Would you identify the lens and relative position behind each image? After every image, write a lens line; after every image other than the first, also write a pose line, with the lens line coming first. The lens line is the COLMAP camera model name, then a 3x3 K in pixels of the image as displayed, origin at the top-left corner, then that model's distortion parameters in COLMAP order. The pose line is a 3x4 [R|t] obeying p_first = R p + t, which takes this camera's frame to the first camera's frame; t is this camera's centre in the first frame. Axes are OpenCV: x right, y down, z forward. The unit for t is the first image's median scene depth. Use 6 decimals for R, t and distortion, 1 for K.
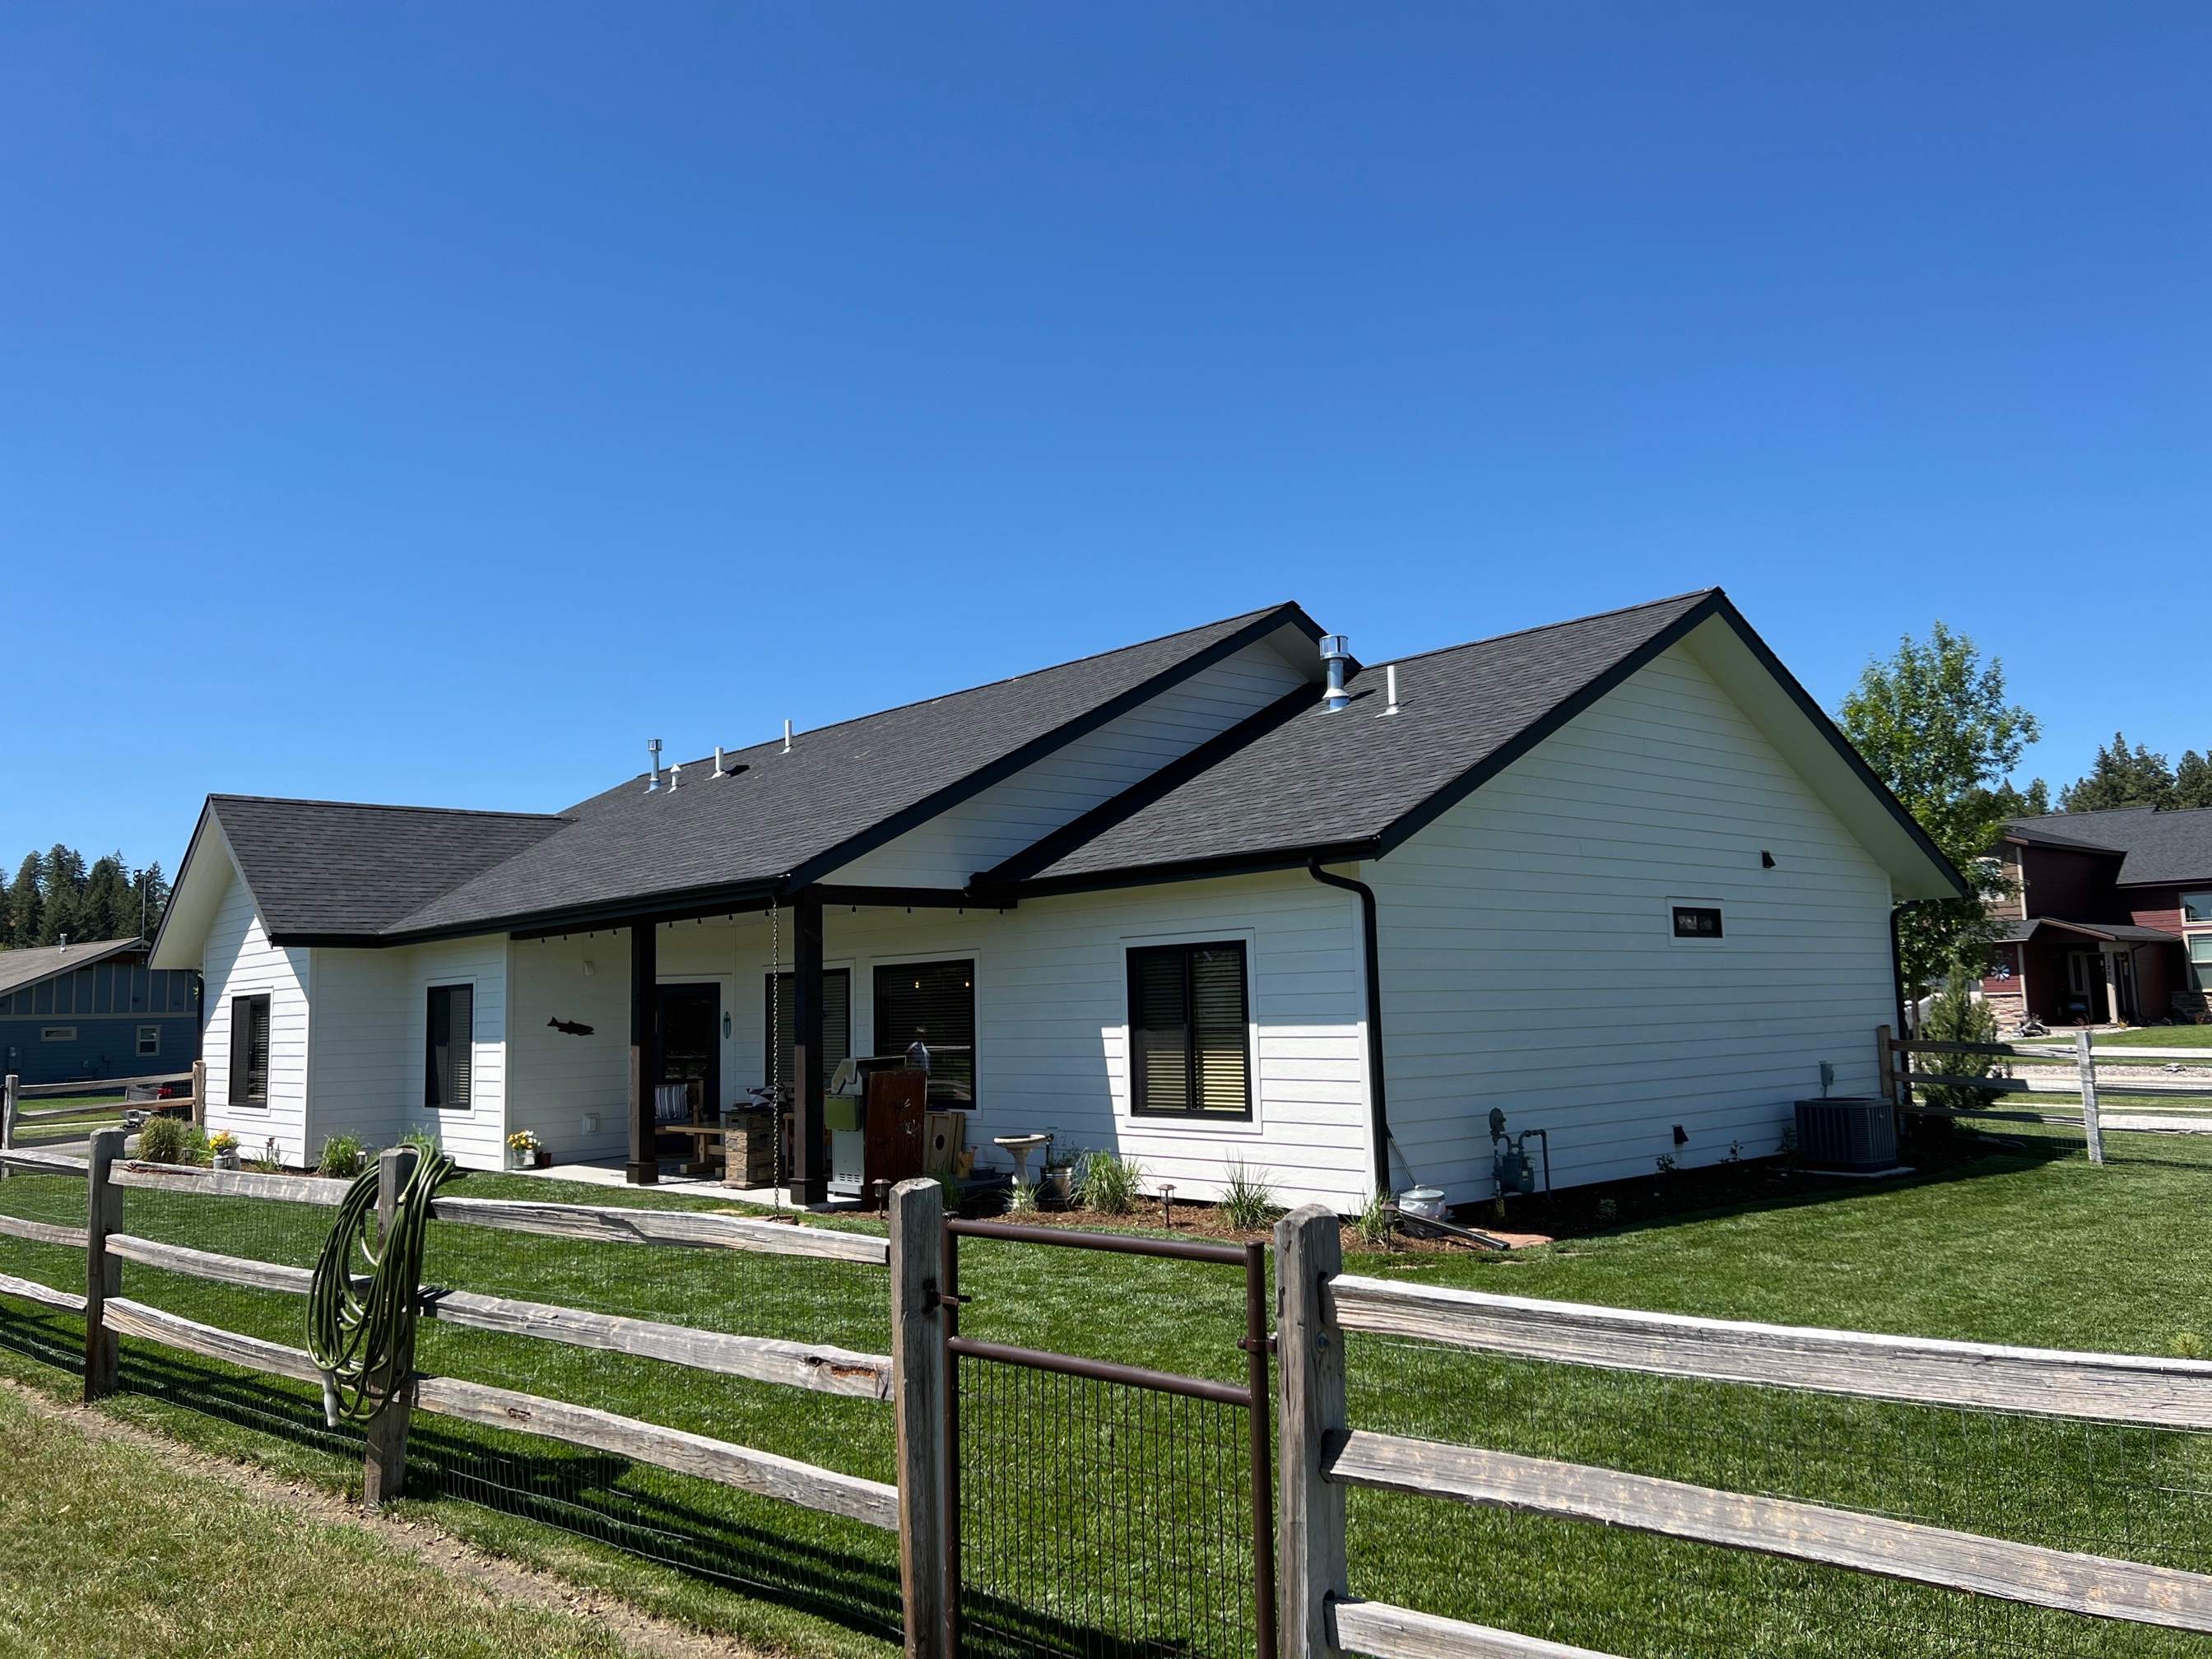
lens RADIAL K [[1679.6, 0, 1106.0], [0, 1679.6, 829.5], [0, 0, 1]] dist [-0.000207, -0.000242]
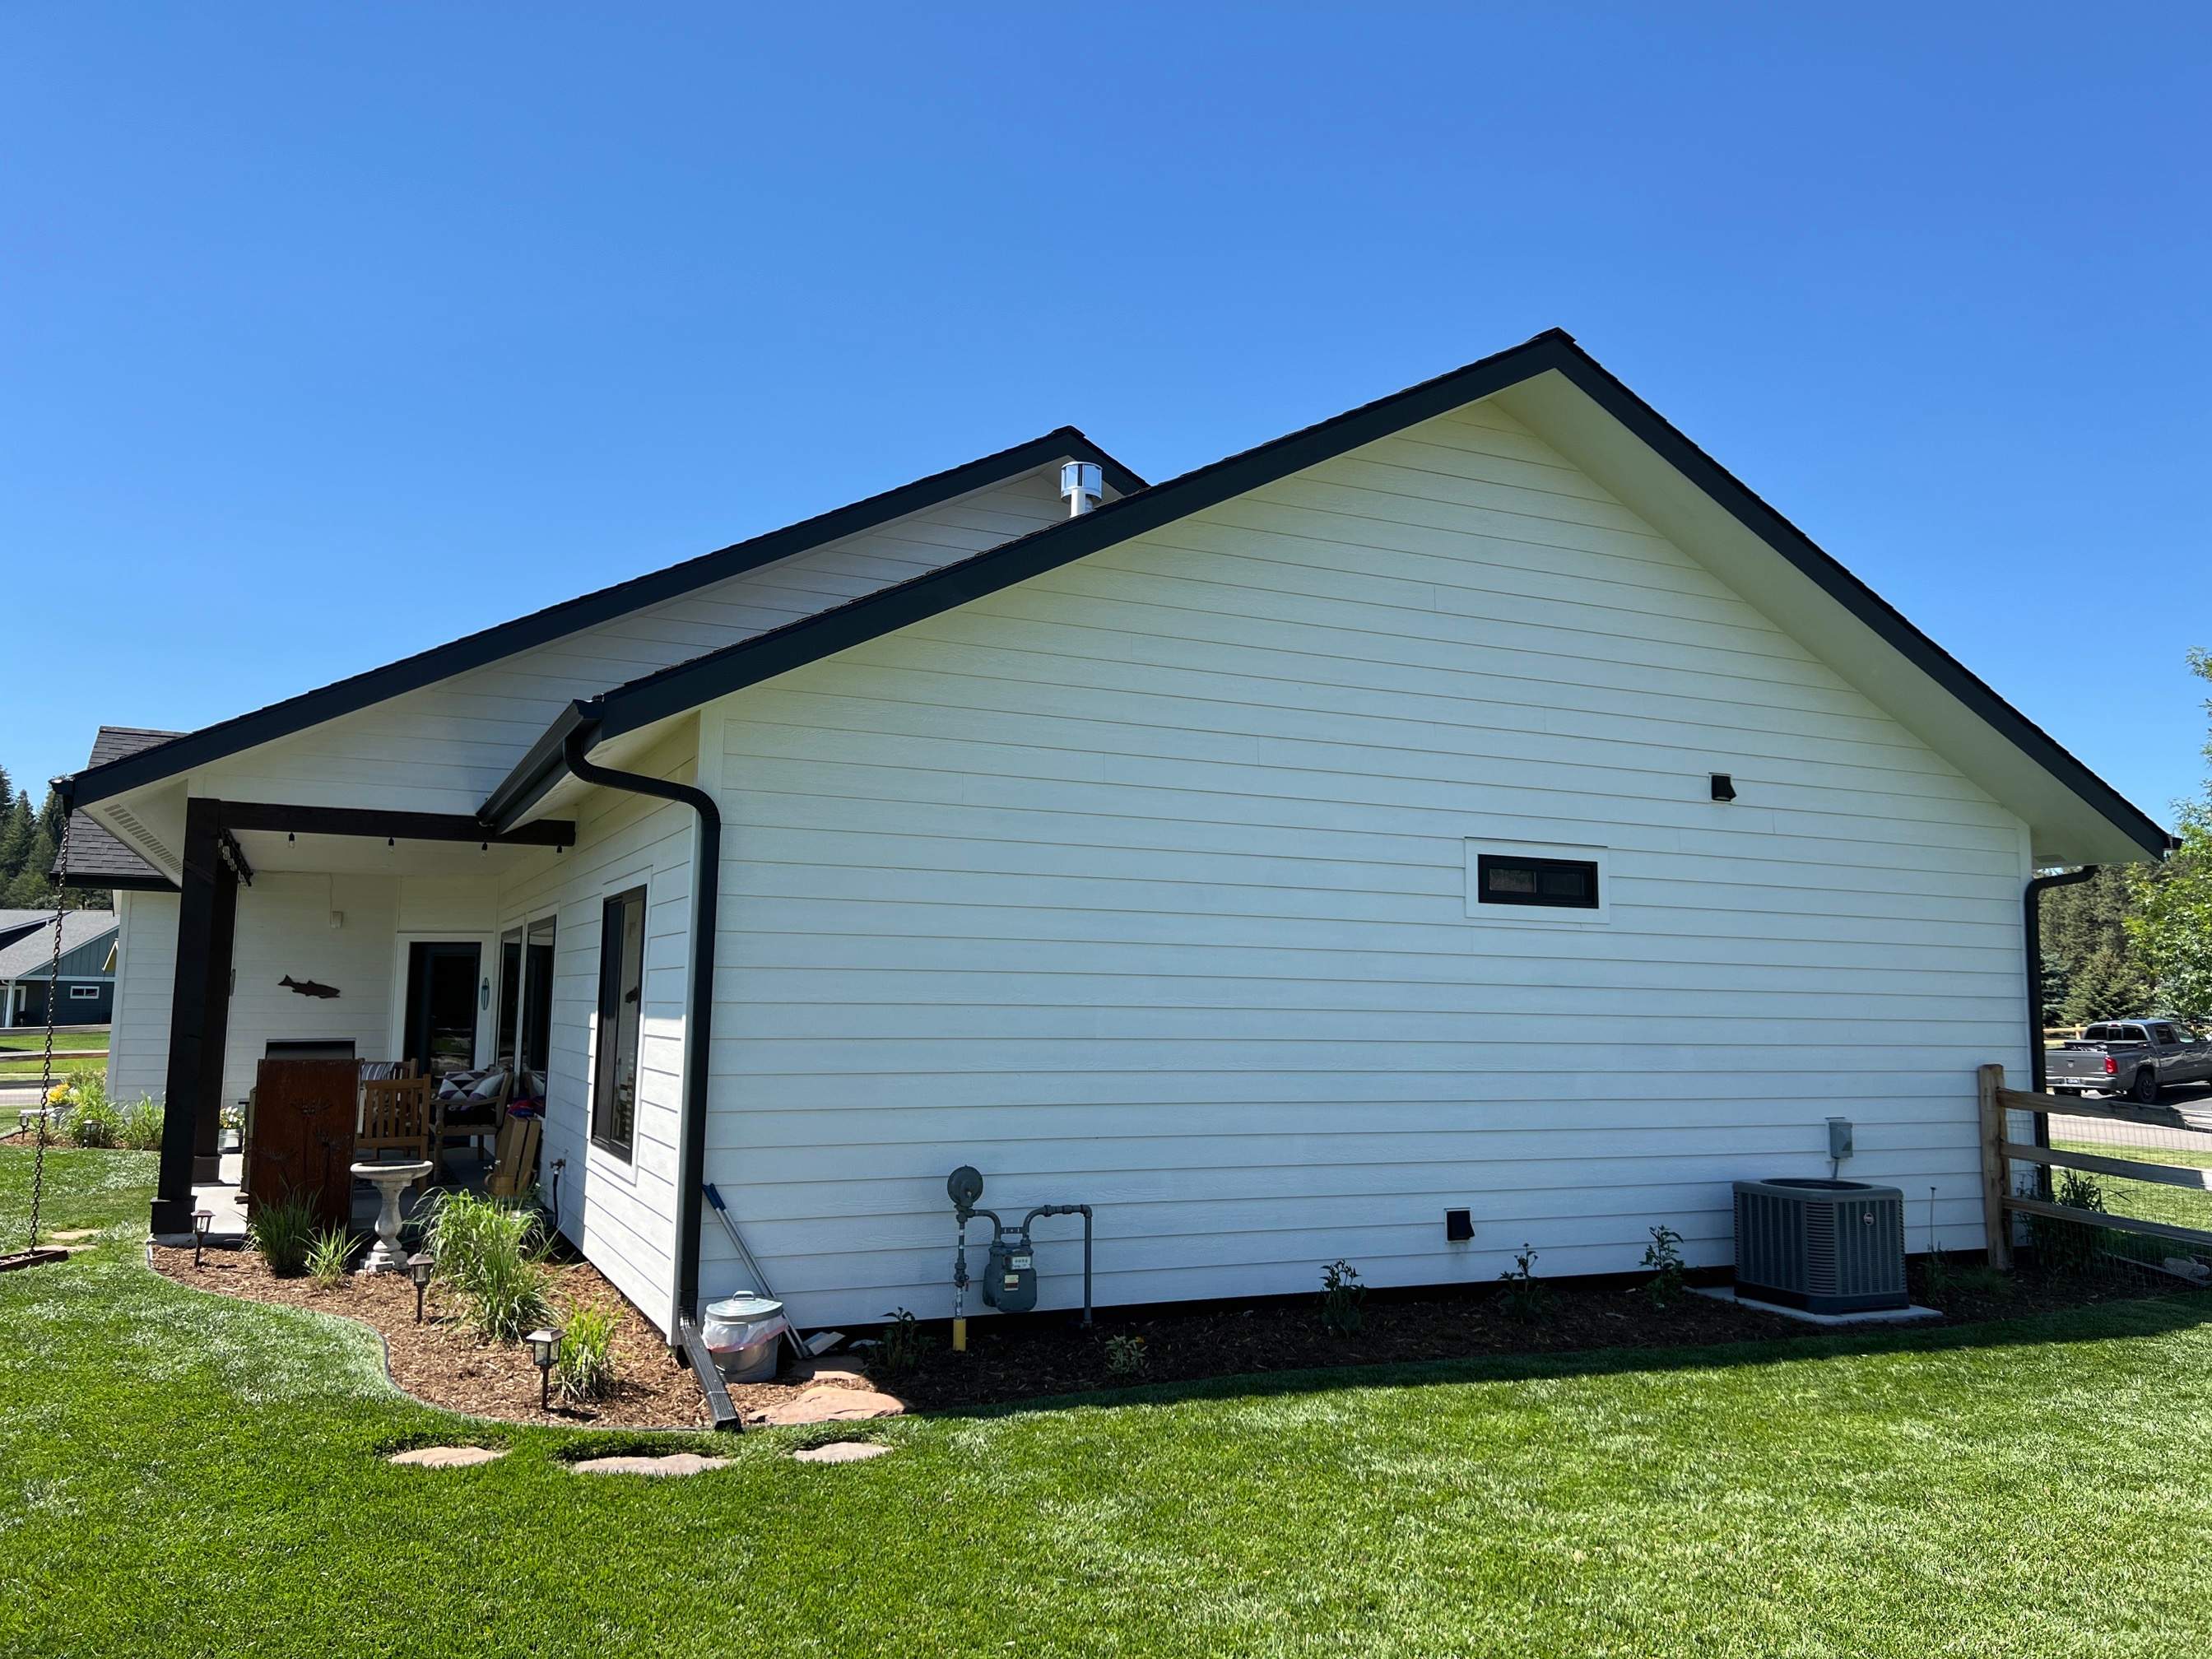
lens RADIAL K [[1642.6, 0, 1106.0], [0, 1642.6, 829.5], [0, 0, 1]] dist [0.052118, -0.002729]
pose [[0.958515, 0.011142, -0.284823, 0.377796], [-0.009483, 0.999929, 0.007206, 0.033732], [0.284883, -0.004207, 0.958553, 0.376966]]
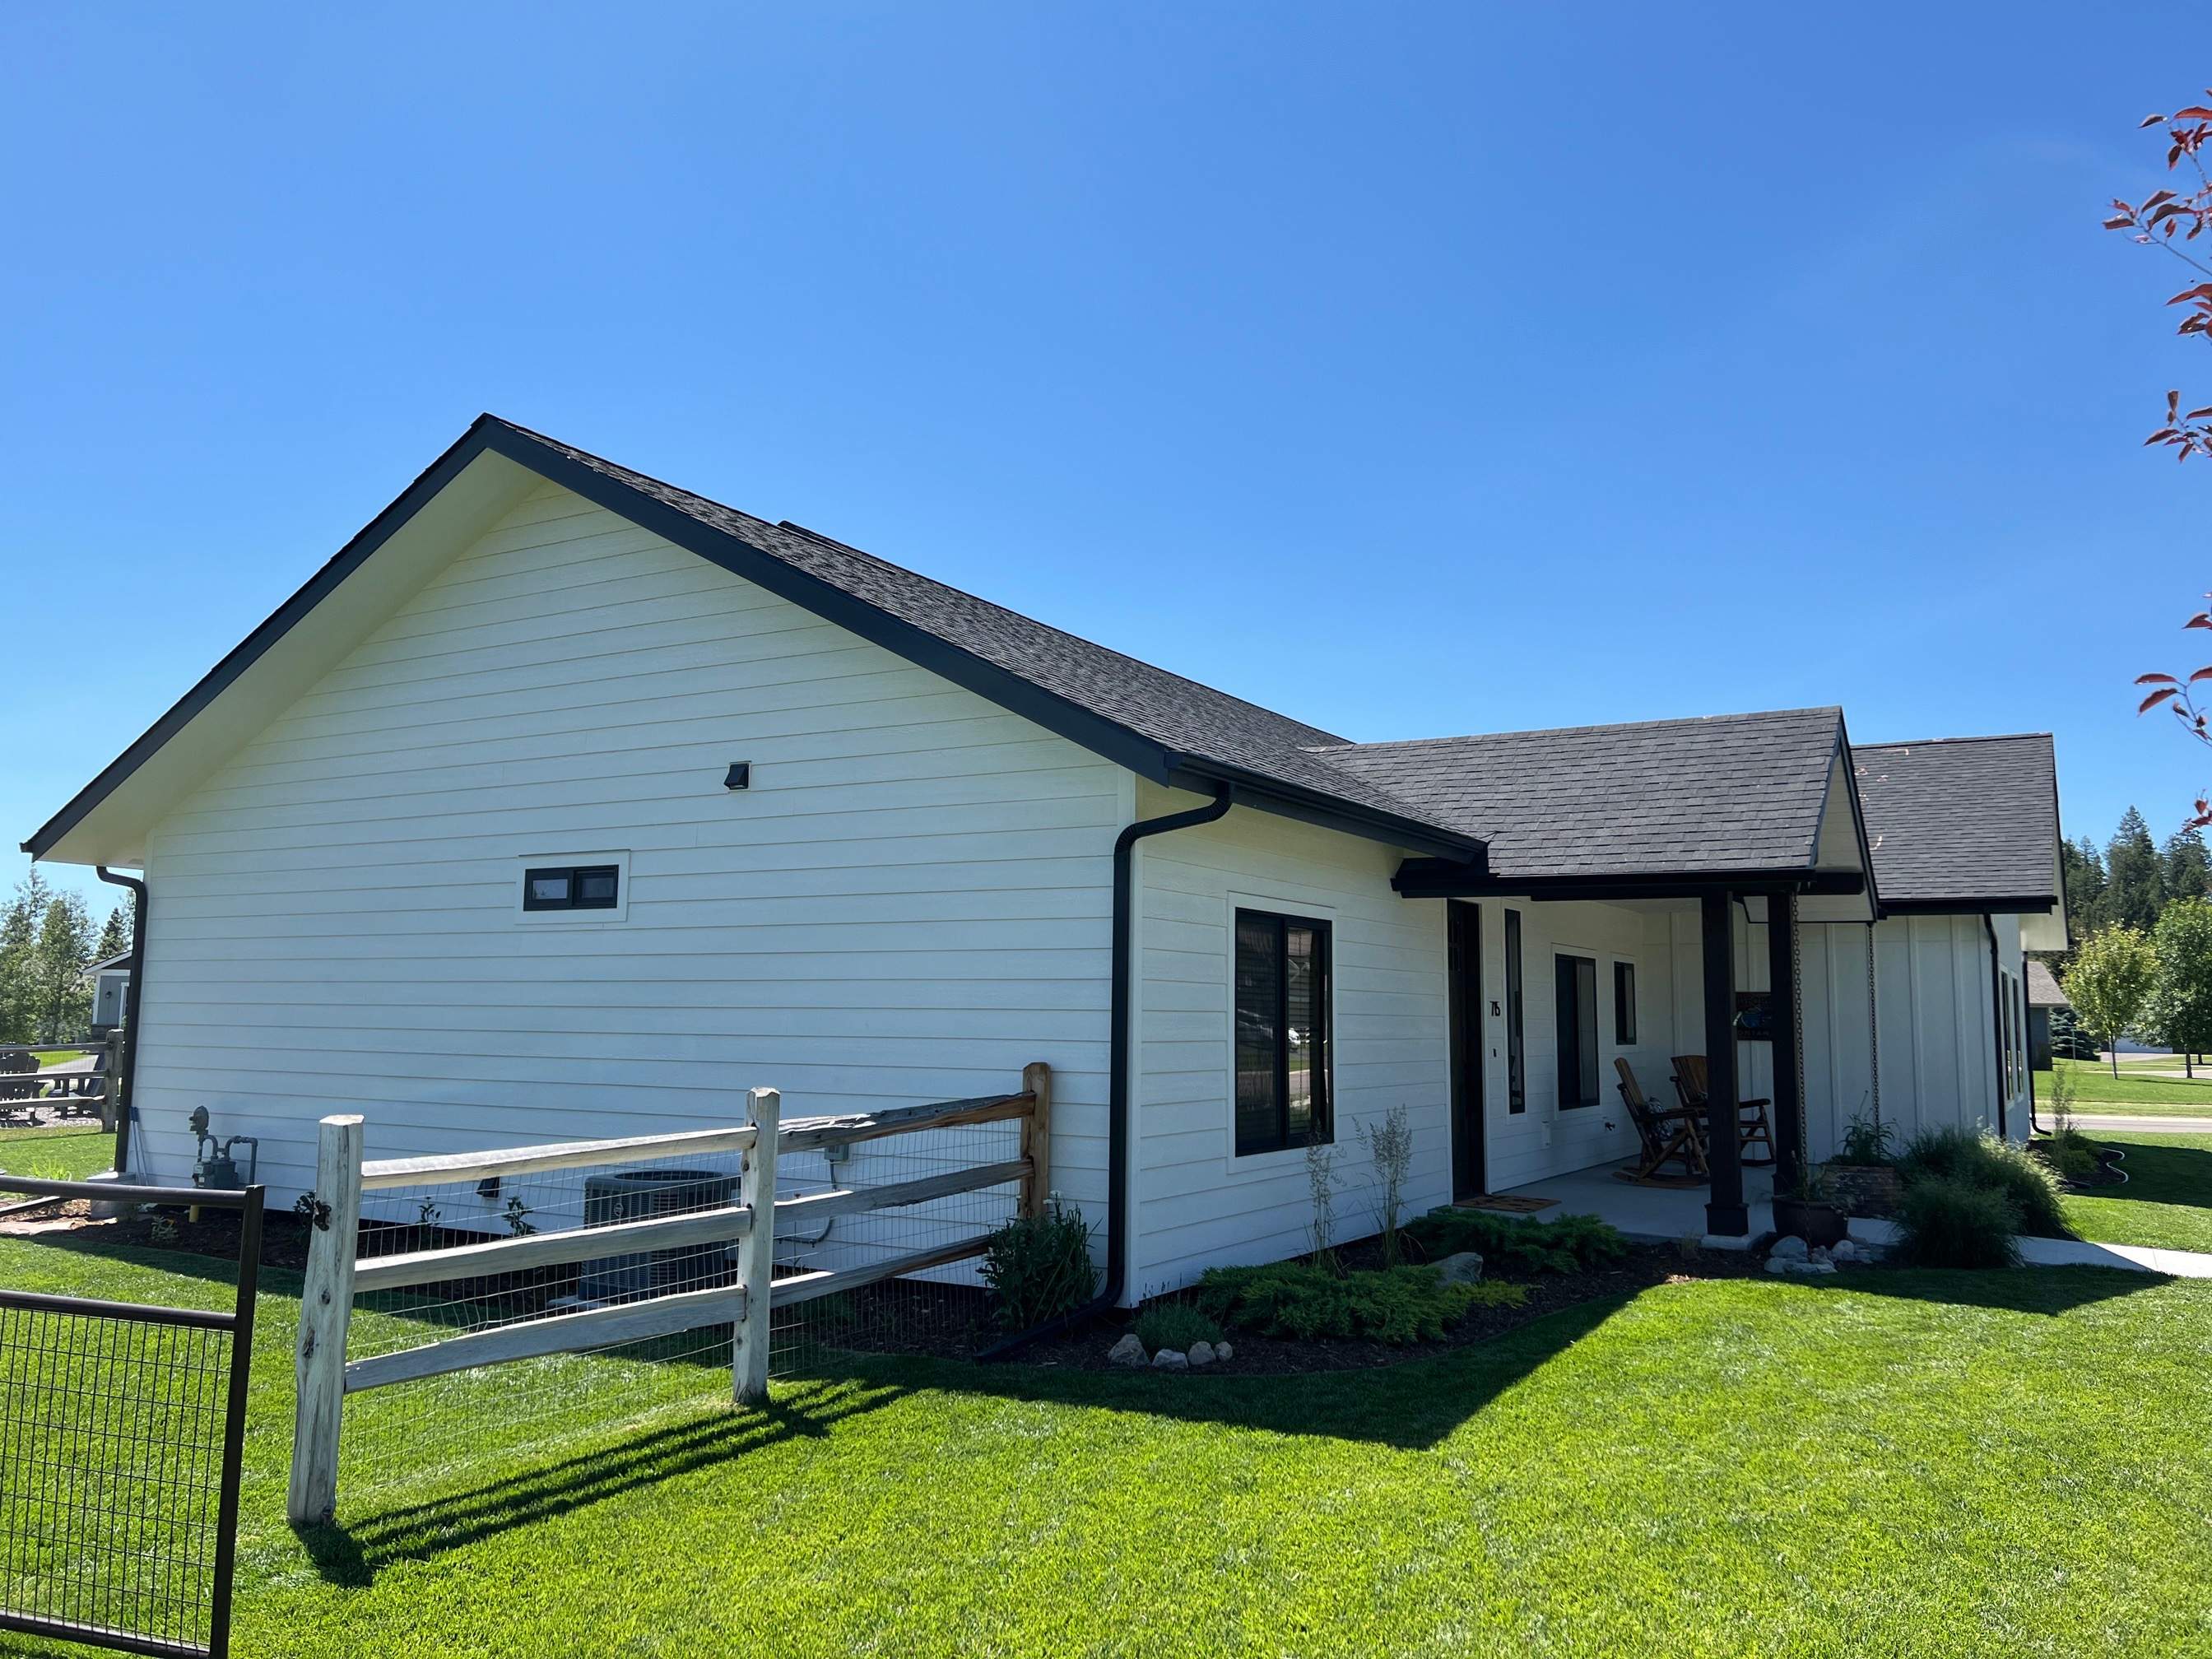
lens RADIAL K [[1642.6, 0, 1106.0], [0, 1642.6, 829.5], [0, 0, 1]] dist [0.052118, -0.002729]
pose [[0.305576, -0.069307, -0.949642, 1.085874], [0.087122, 0.995199, -0.044598, 0.082107], [0.948173, -0.069106, 0.310147, 1.013112]]
